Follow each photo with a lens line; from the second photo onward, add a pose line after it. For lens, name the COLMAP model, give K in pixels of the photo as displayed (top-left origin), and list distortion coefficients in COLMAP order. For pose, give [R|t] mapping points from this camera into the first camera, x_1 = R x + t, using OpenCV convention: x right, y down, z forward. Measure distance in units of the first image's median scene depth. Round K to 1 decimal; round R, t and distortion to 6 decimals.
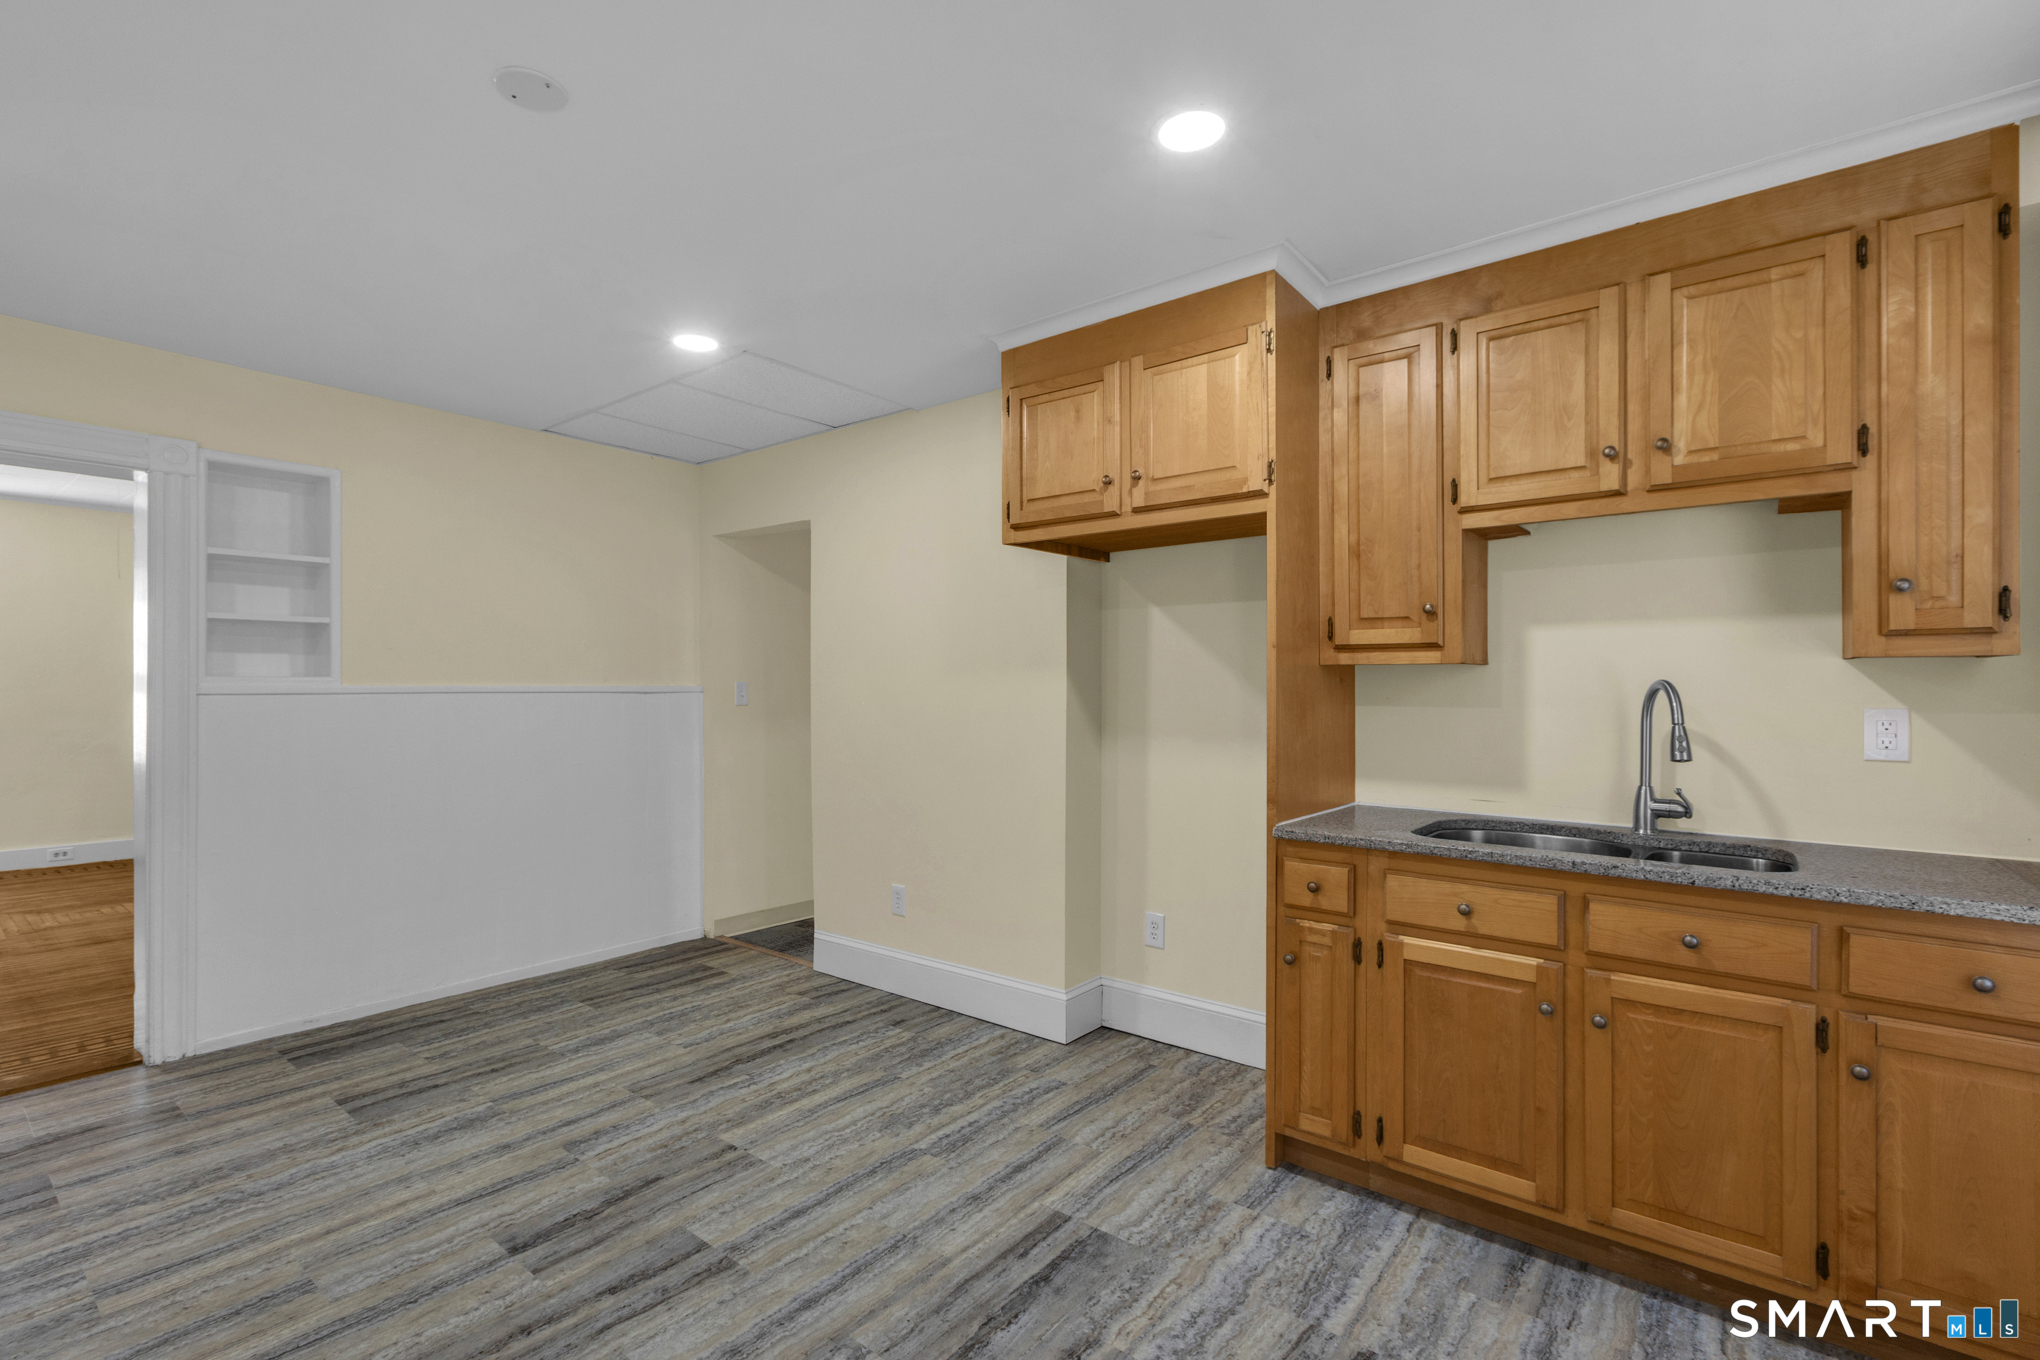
lens RADIAL K [[919.9, 0, 1018.8], [0, 919.9, 685.5], [0, 0, 1]] dist [0.001832, -0.001201]
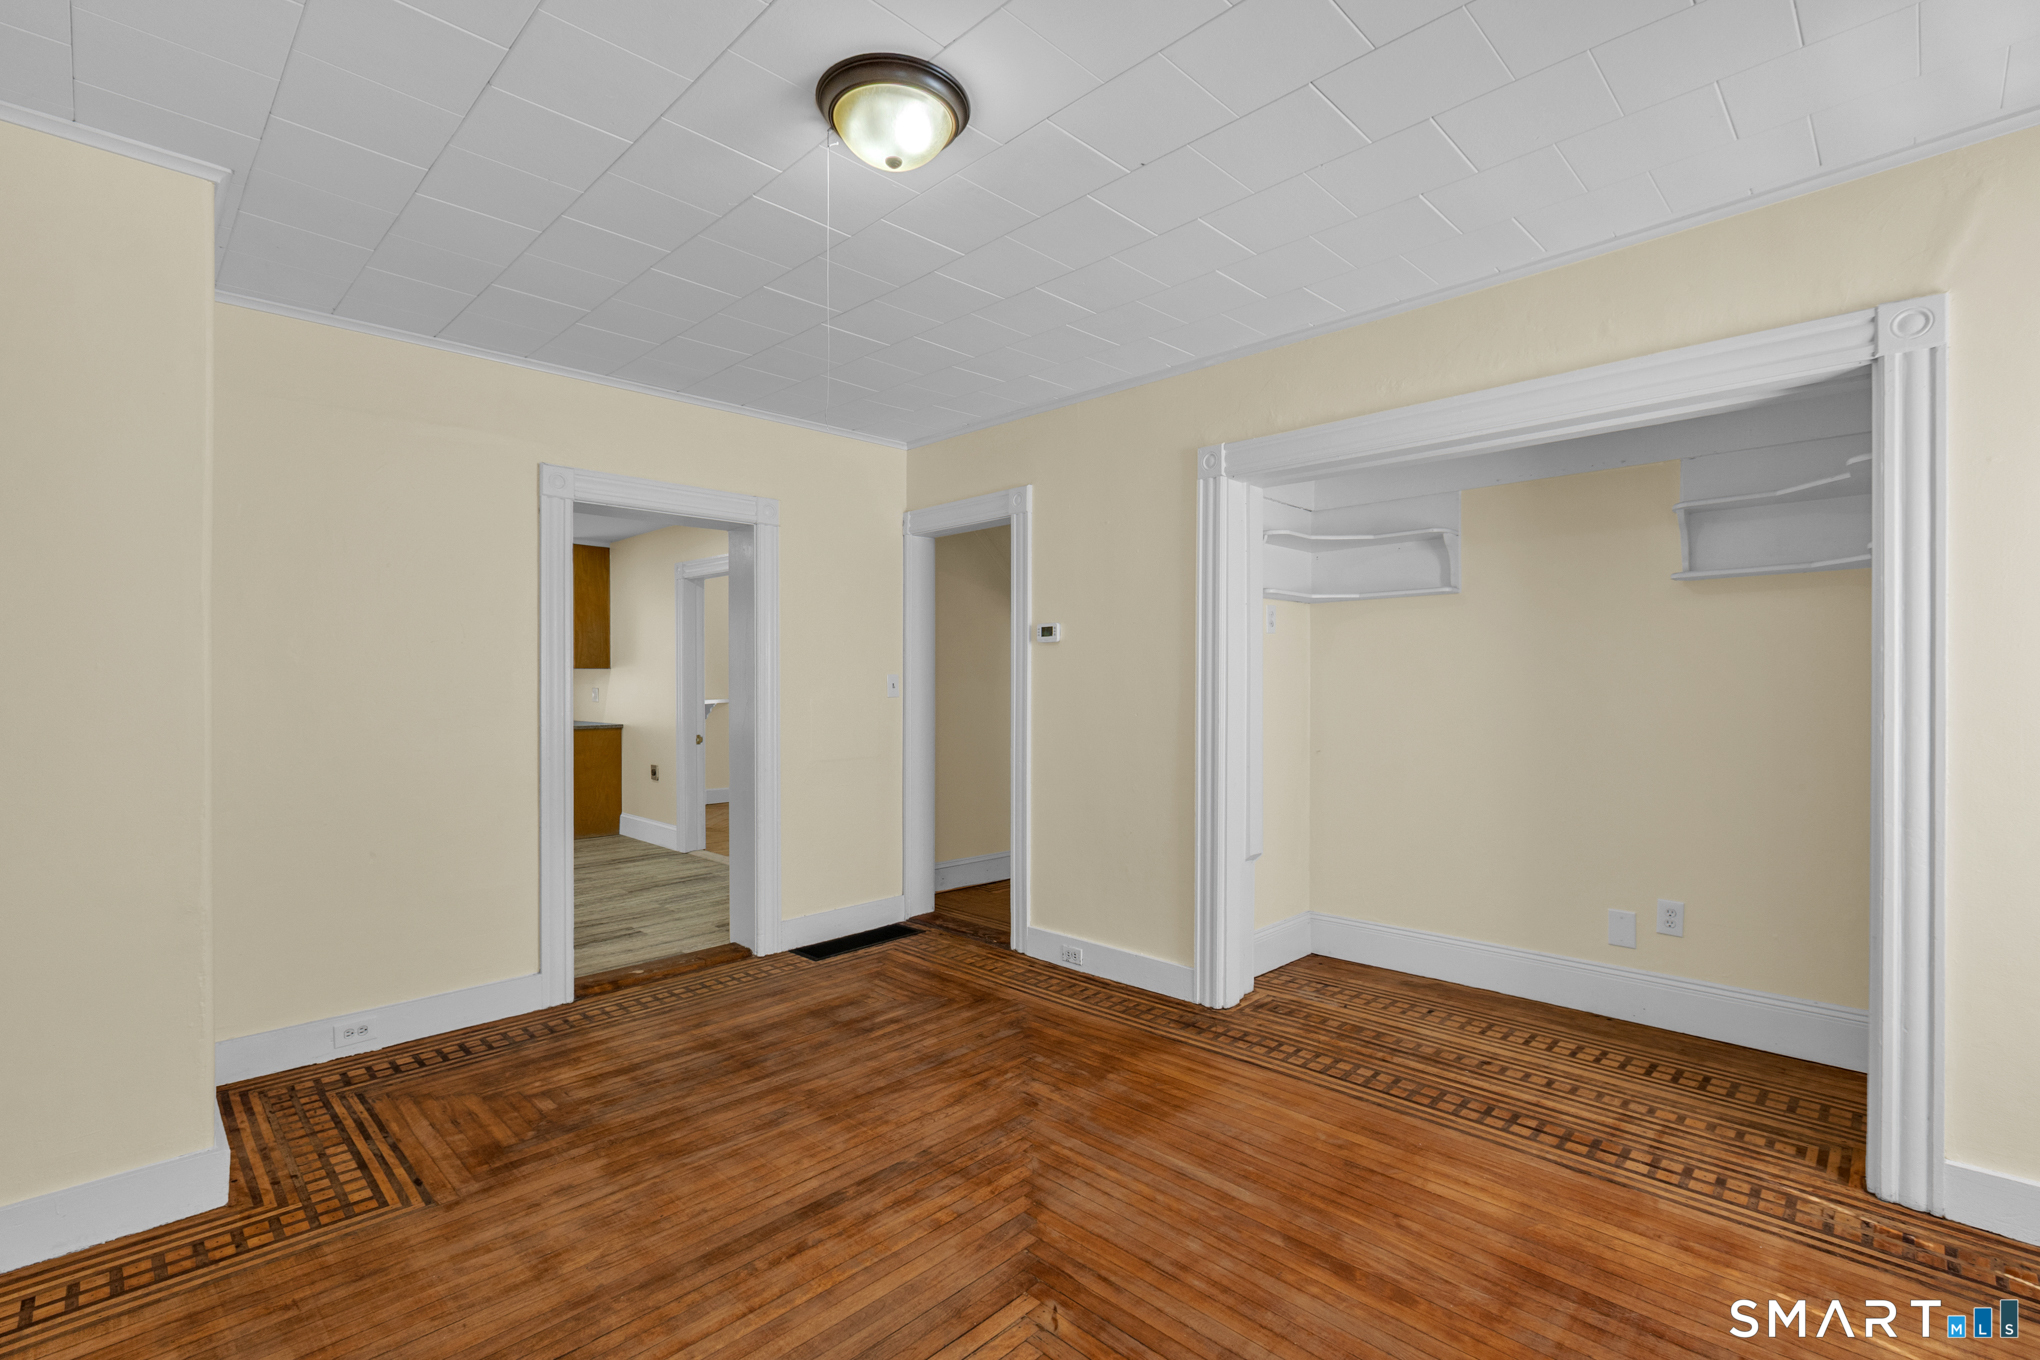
lens RADIAL K [[919.9, 0, 1010.5], [0, 919.9, 677.0], [0, 0, 1]] dist [0.001832, -0.001201]
pose [[-0.993796, -0.001184, 0.111209, -1.769238], [-0.001616, 0.999992, -0.003792, 0.002675], [-0.111204, -0.003948, -0.993790, 2.256825]]
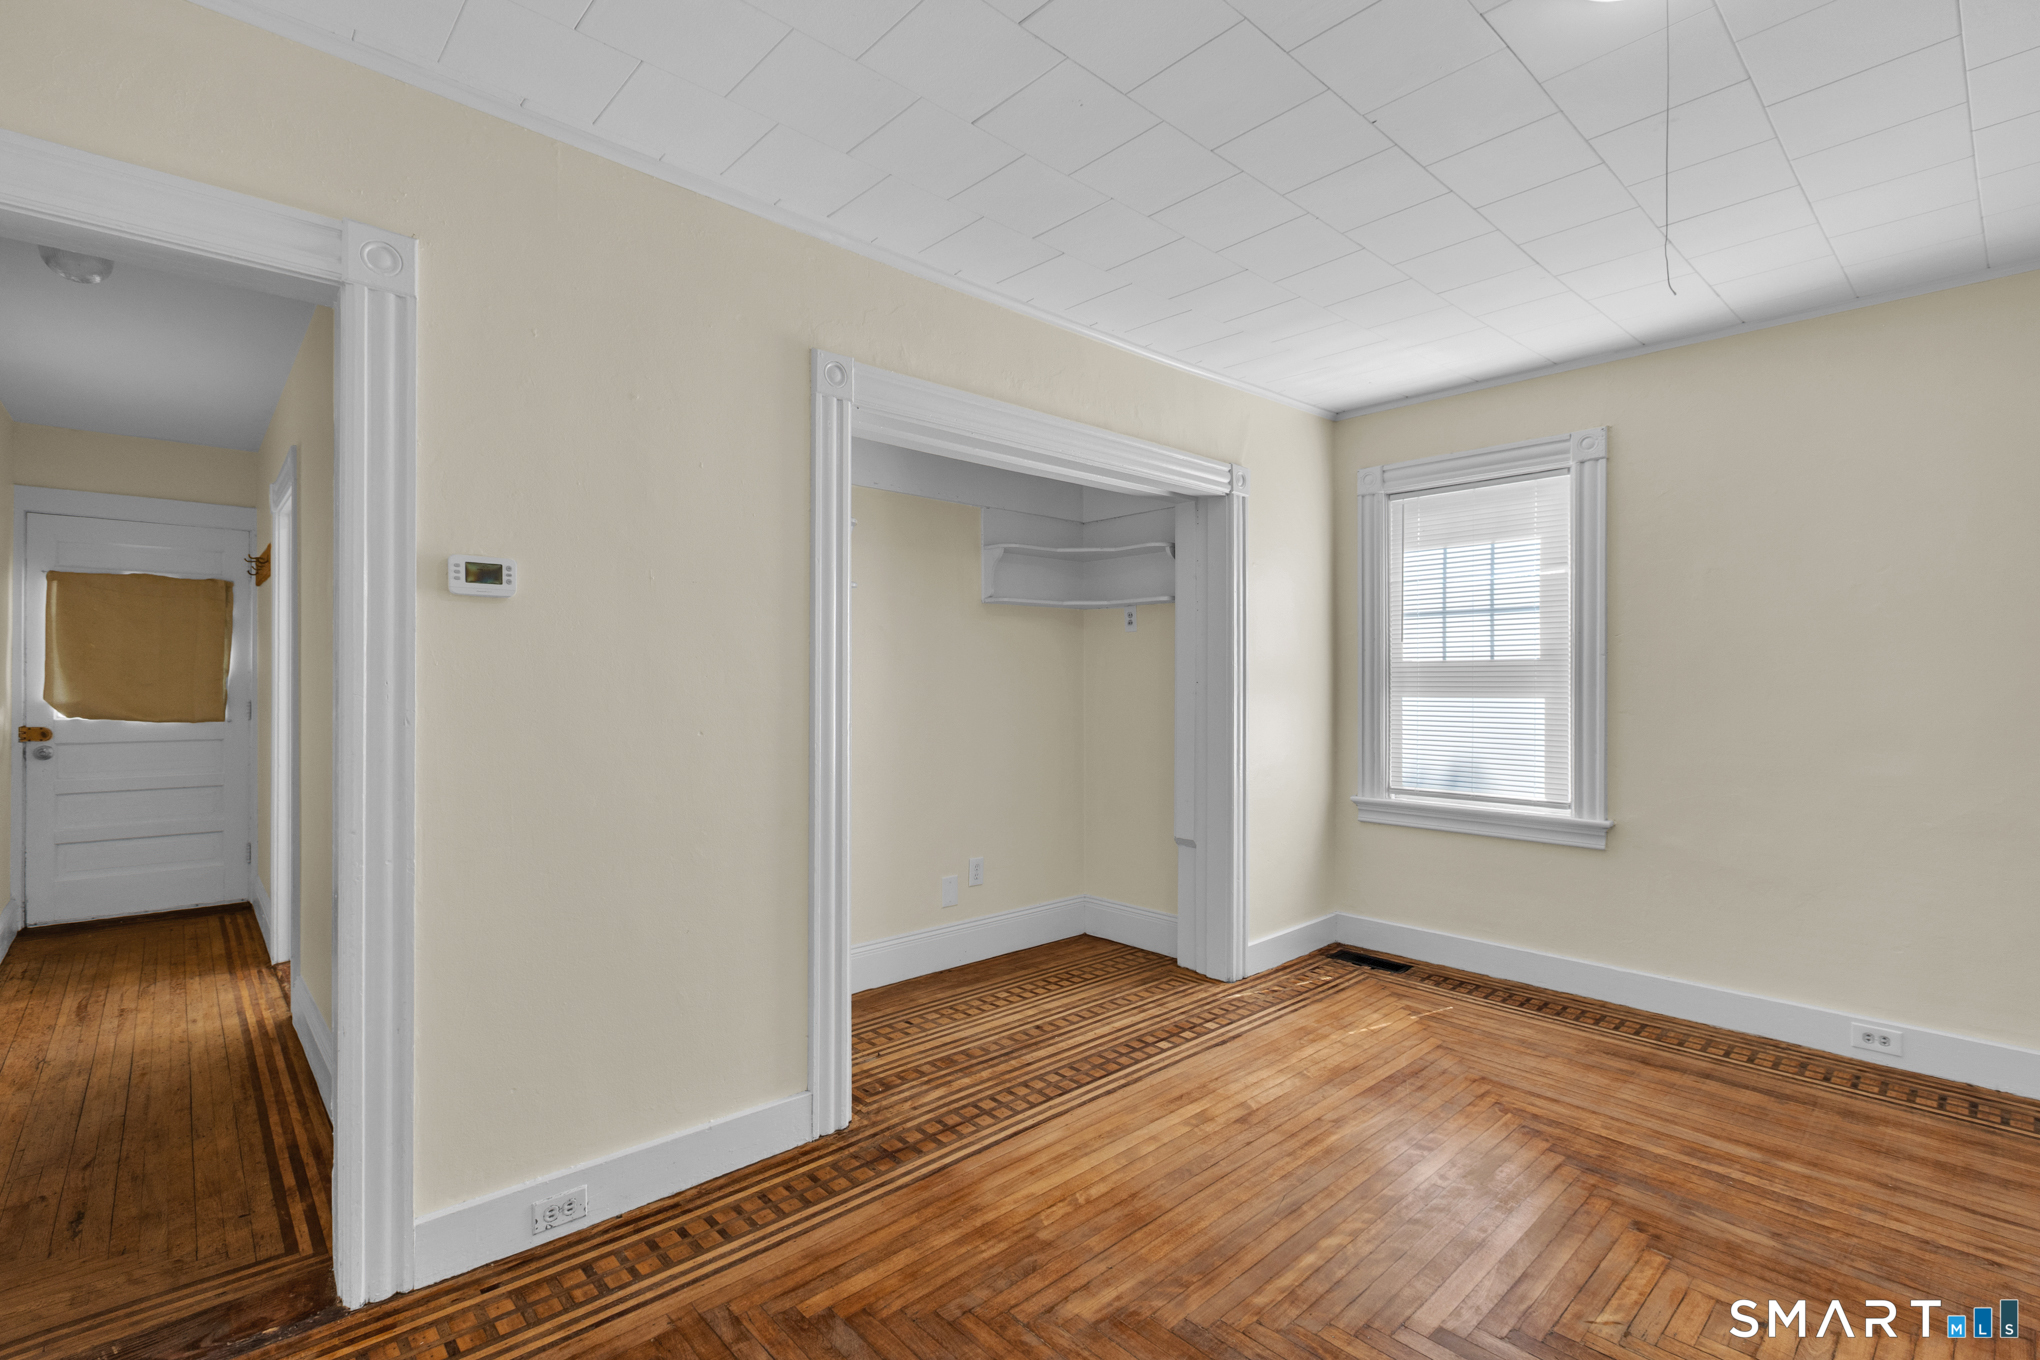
lens RADIAL K [[919.9, 0, 1020.2], [0, 919.9, 692.8], [0, 0, 1]] dist [0.001832, -0.001201]
pose [[-0.157026, 0.003466, -0.987588, -1.077375], [-0.000984, 0.999993, 0.003666, 0.011049], [0.987594, 0.001548, -0.157021, 1.356176]]
